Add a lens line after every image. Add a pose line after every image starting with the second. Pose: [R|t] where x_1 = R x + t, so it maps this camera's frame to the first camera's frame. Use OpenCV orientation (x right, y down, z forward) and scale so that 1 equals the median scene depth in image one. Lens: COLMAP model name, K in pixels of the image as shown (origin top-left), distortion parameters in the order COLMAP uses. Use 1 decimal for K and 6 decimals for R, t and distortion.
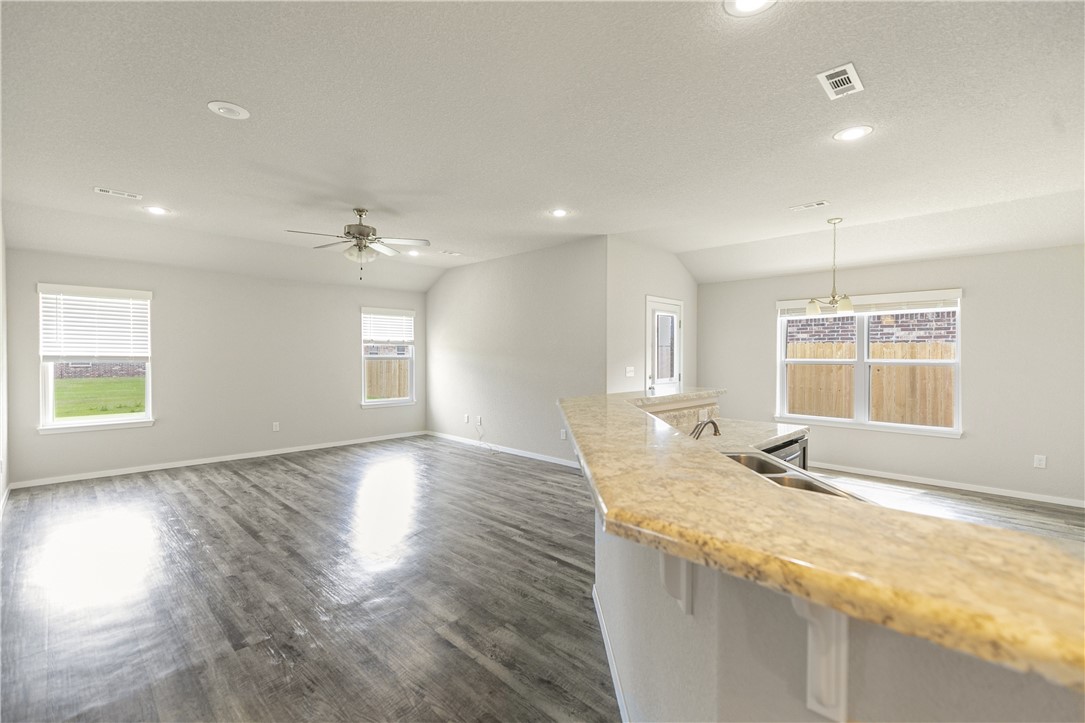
lens RADIAL K [[481.6, 0, 542.5], [0, 481.6, 361.5], [0, 0, 1]] dist [0.005319, 0.000081]
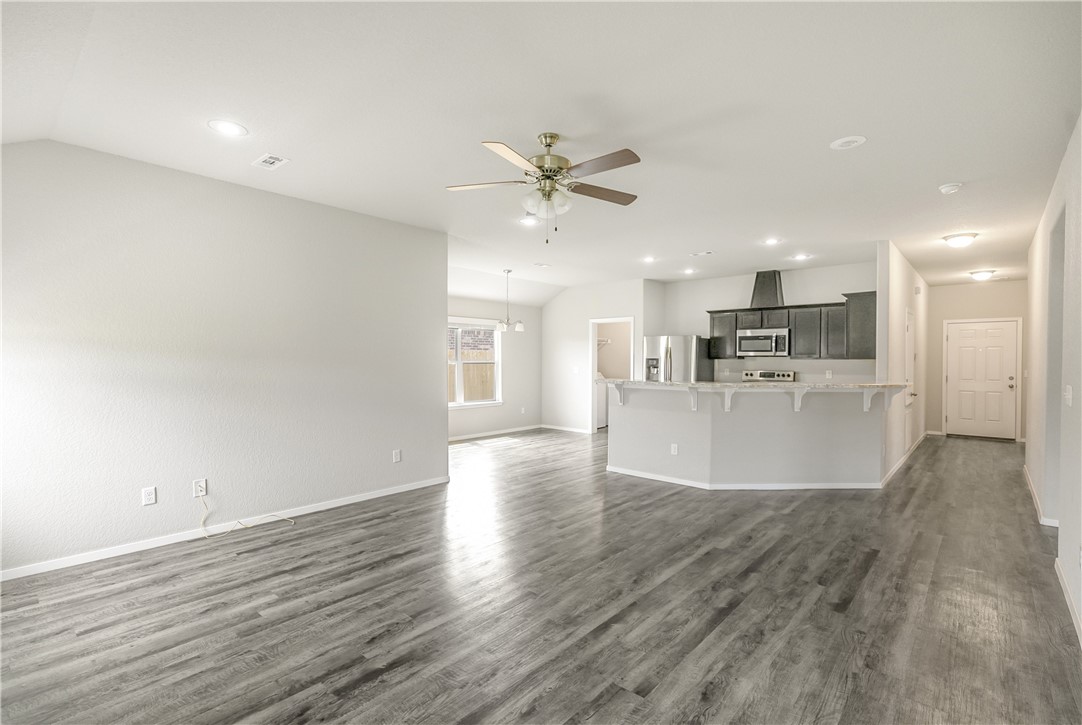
lens RADIAL K [[499.9, 0, 532.4], [0, 499.9, 363.6], [0, 0, 1]] dist [0.001869, 0.000251]
pose [[-0.044873, -0.011812, 0.998923, -0.921863], [0.007998, 0.999894, 0.012183, -0.012908], [-0.998961, 0.008536, -0.044774, 0.920234]]
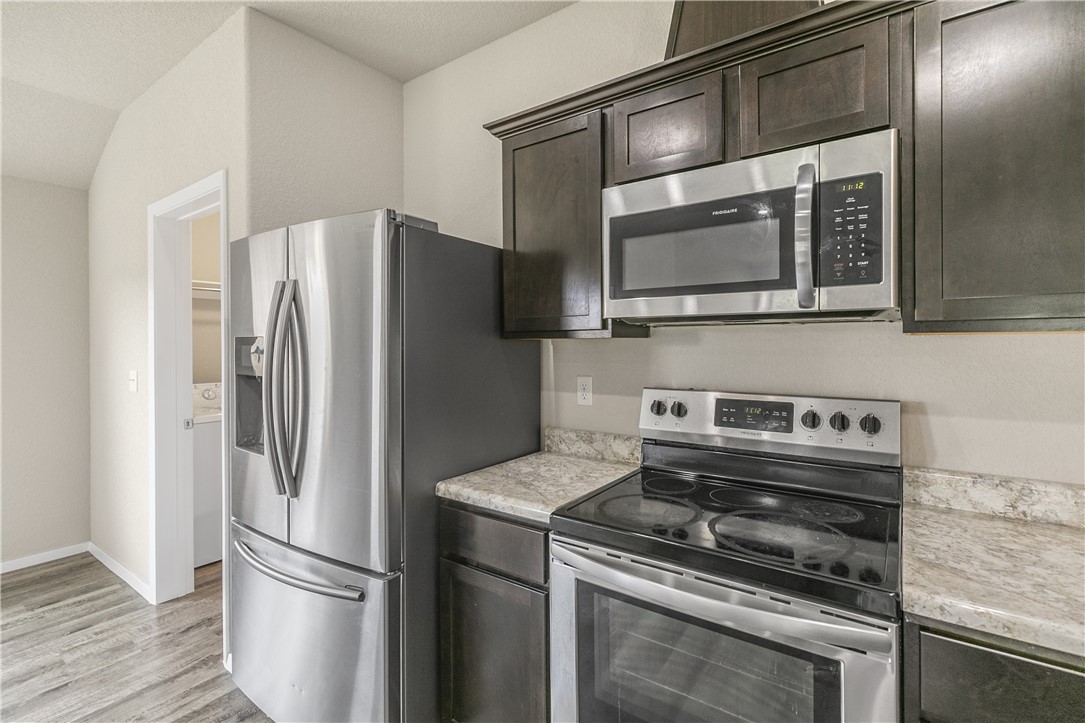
lens RADIAL K [[502.7, 0, 545.8], [0, 502.7, 340.5], [0, 0, 1]] dist [0.002695, 0.000280]
pose [[-0.155664, 0.001174, 0.987809, 0.249257], [0.019553, 0.999807, 0.001893, -0.002489], [-0.987616, 0.019609, -0.155657, 0.327286]]
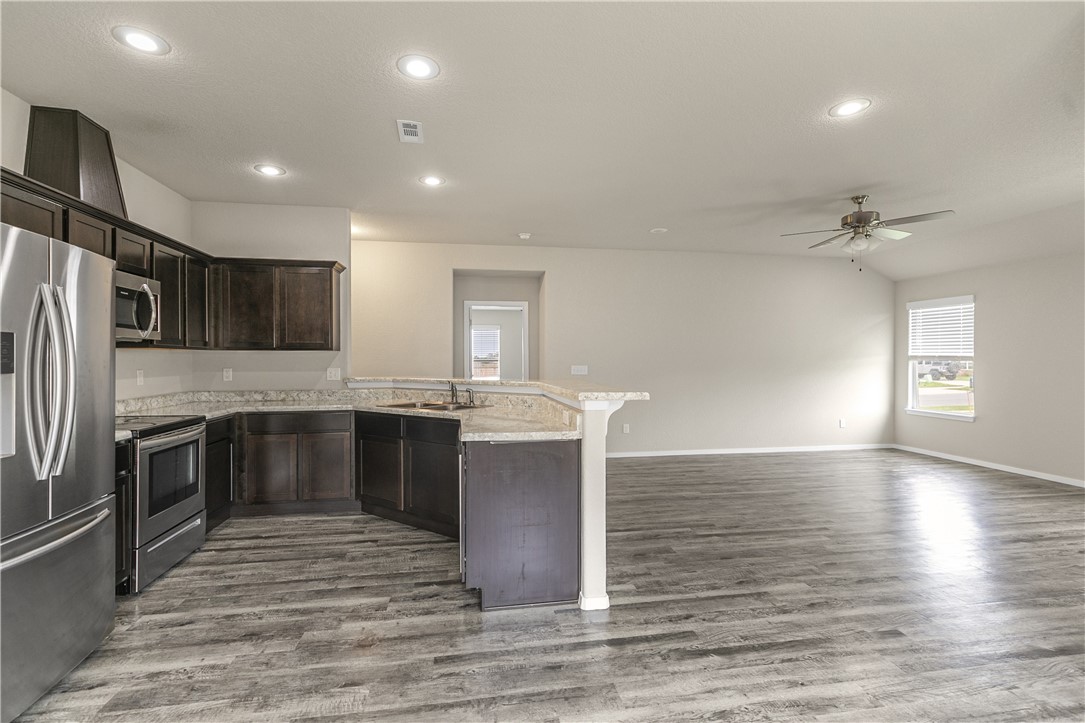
lens RADIAL K [[496.6, 0, 540.6], [0, 496.6, 363.1], [0, 0, 1]] dist [0.005249, 0.000244]
pose [[-0.583107, 0.003372, -0.812389, 0.671354], [-0.012172, 0.999843, 0.012886, 0.002809], [0.812305, 0.017402, -0.582974, 0.927375]]
